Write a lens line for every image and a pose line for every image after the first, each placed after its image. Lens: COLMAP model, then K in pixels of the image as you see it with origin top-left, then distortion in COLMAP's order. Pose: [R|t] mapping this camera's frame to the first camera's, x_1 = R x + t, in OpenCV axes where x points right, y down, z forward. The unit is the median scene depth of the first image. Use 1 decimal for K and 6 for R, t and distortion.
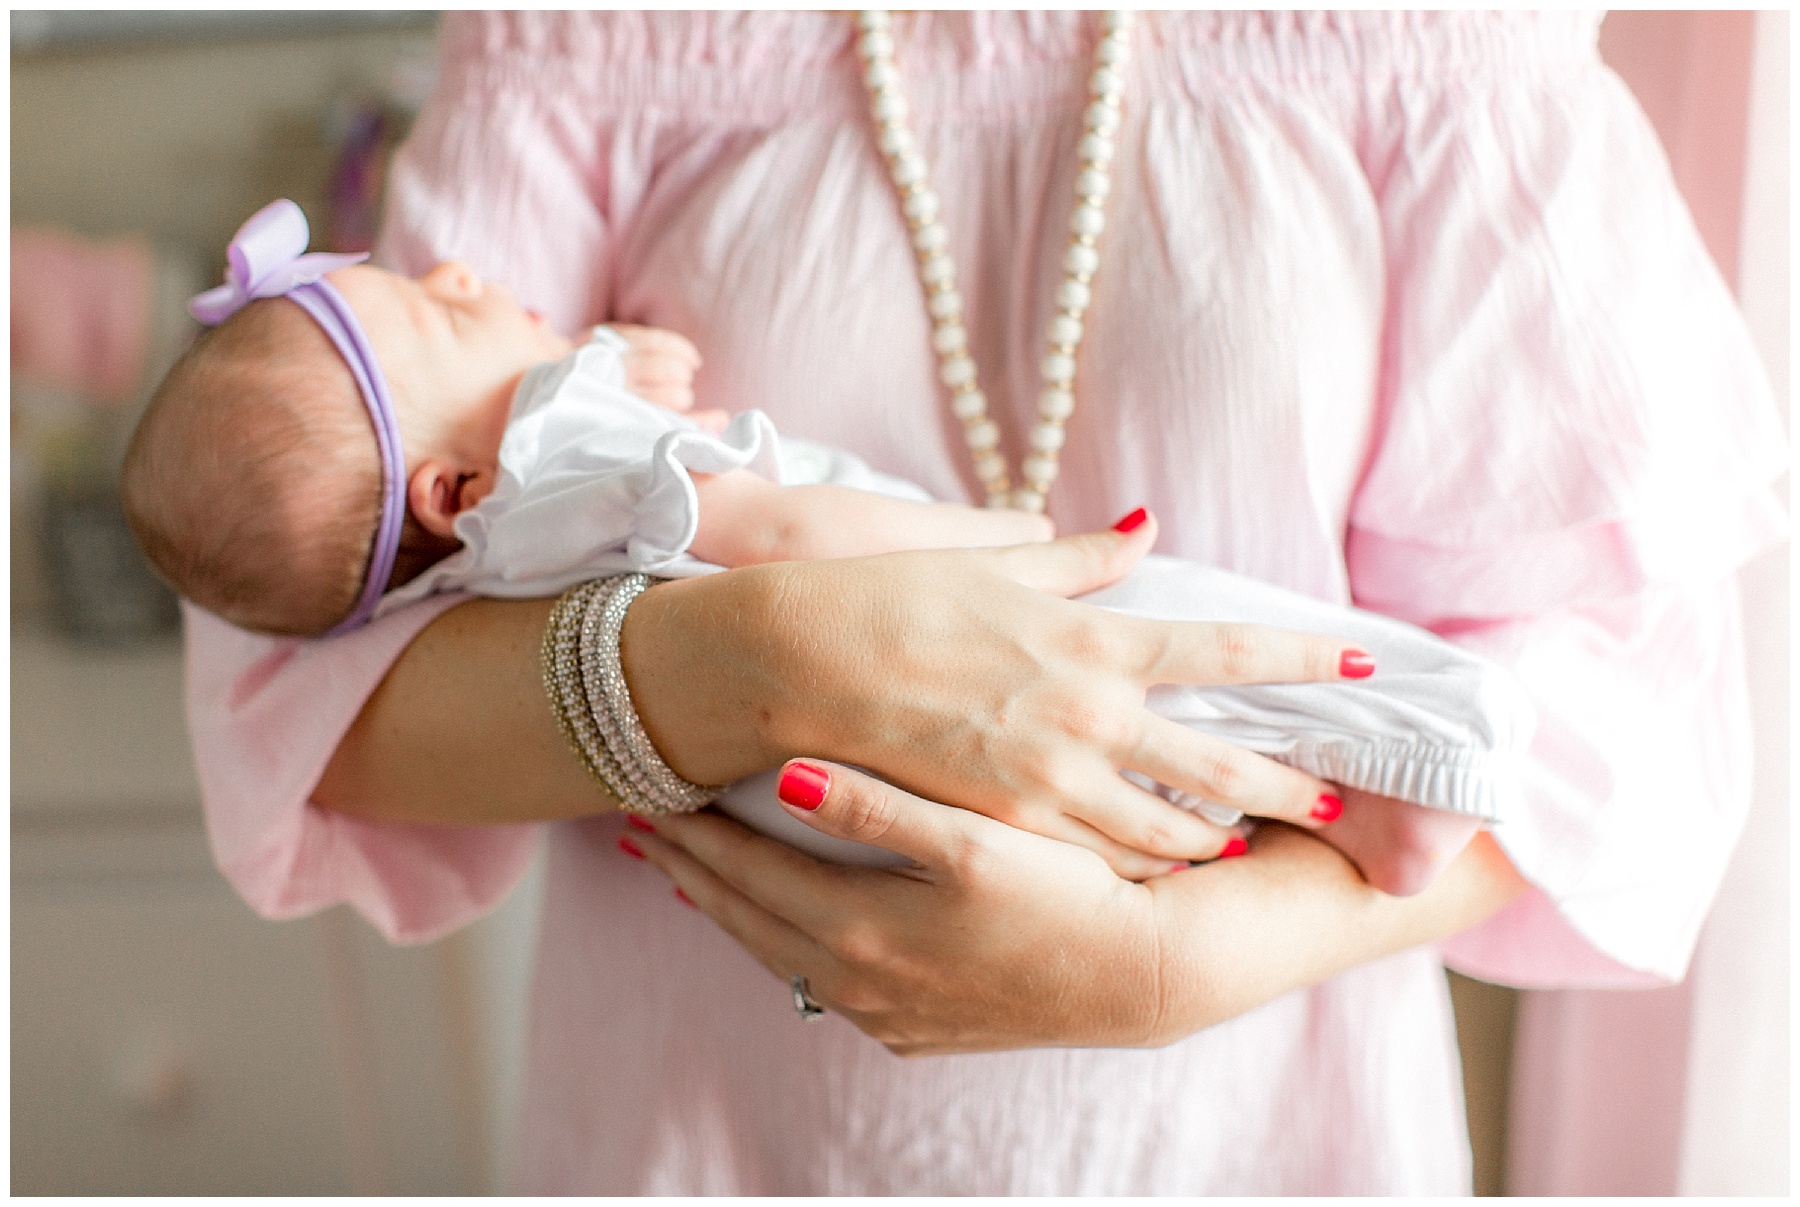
lens RADIAL K [[2506.4, 0, 895.8], [0, 2506.4, 605.1], [0, 0, 1]] dist [-0.099105, 0.000000]
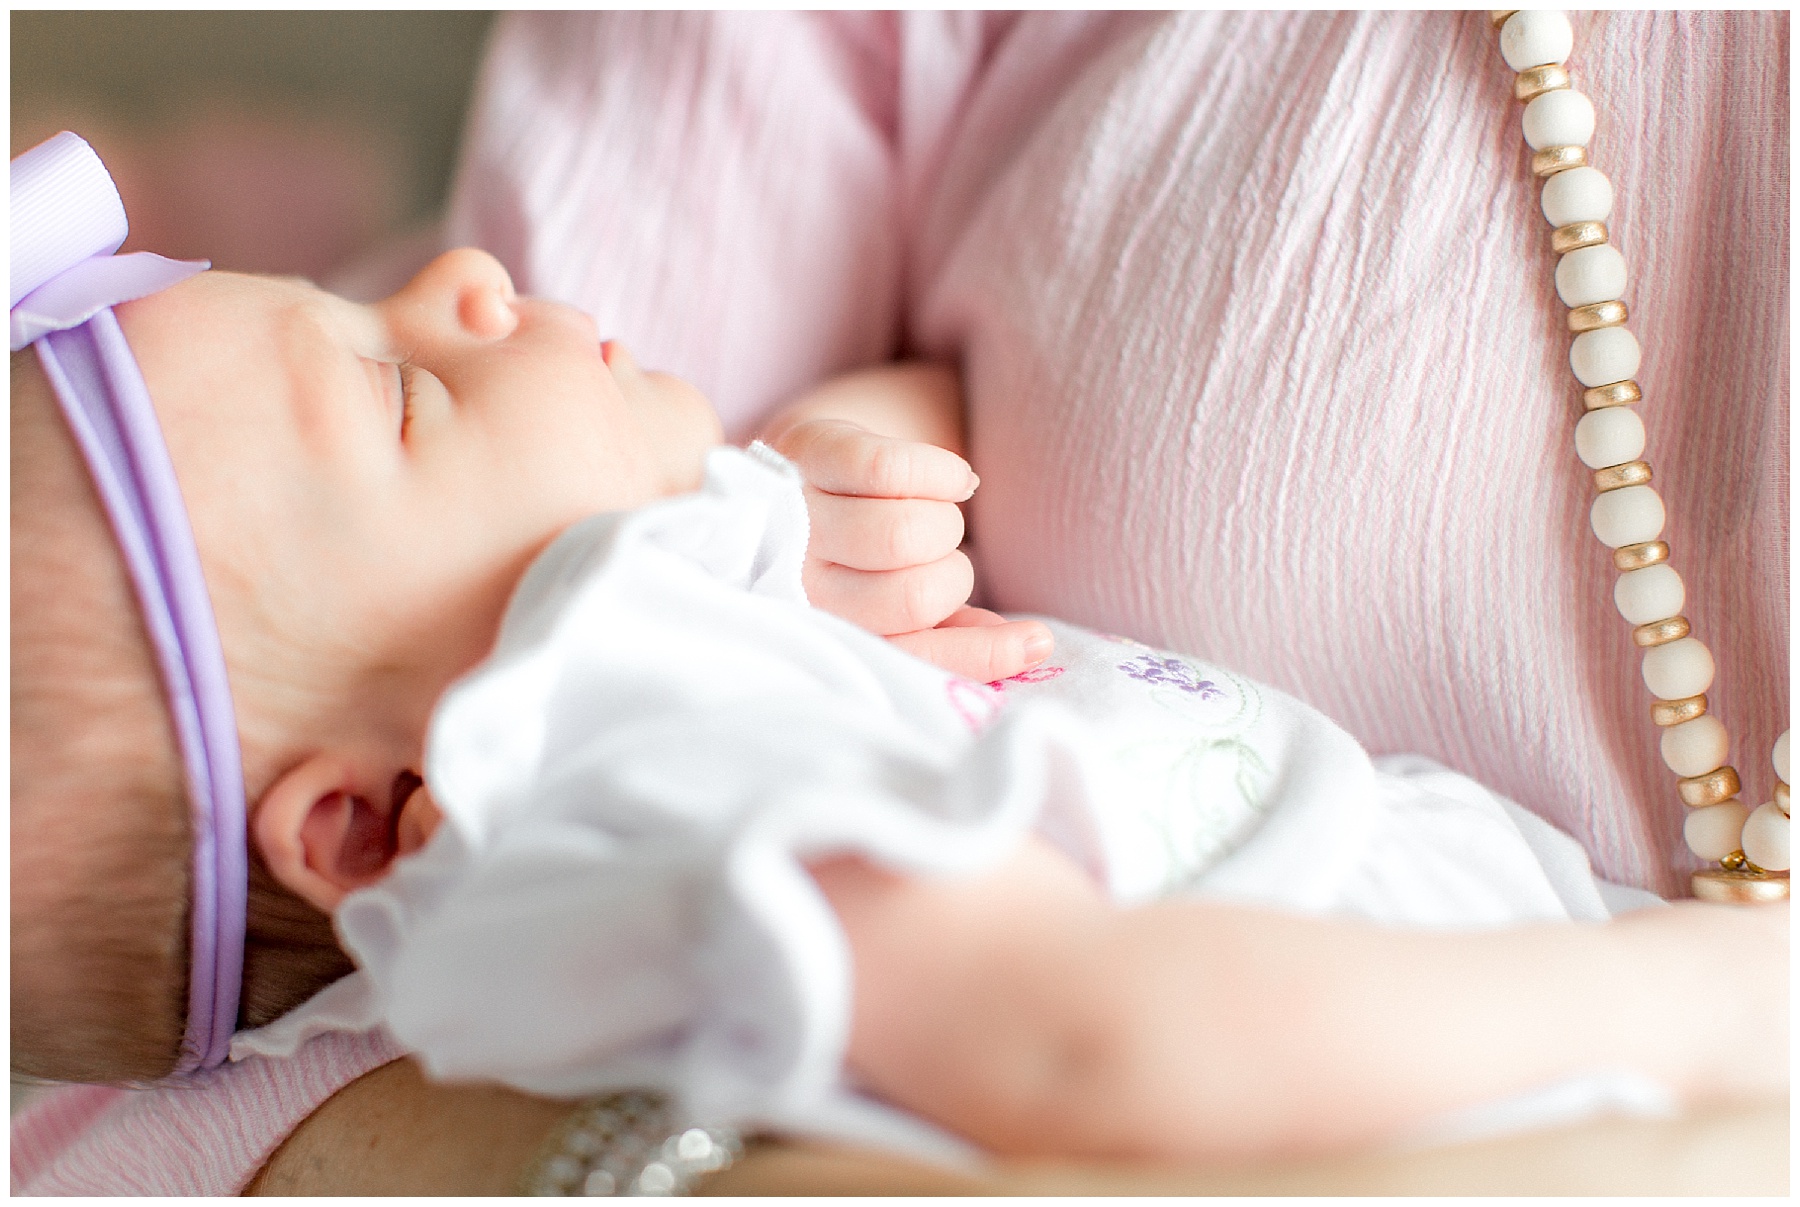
lens RADIAL K [[2506.4, 0, 900.4], [0, 2506.4, 589.4], [0, 0, 1]] dist [-0.099105, 0.000000]
pose [[0.951926, 0.058194, -0.300749, 0.038364], [-0.031609, 0.995209, 0.092520, -0.127329], [0.304692, -0.078565, 0.949205, 0.613752]]
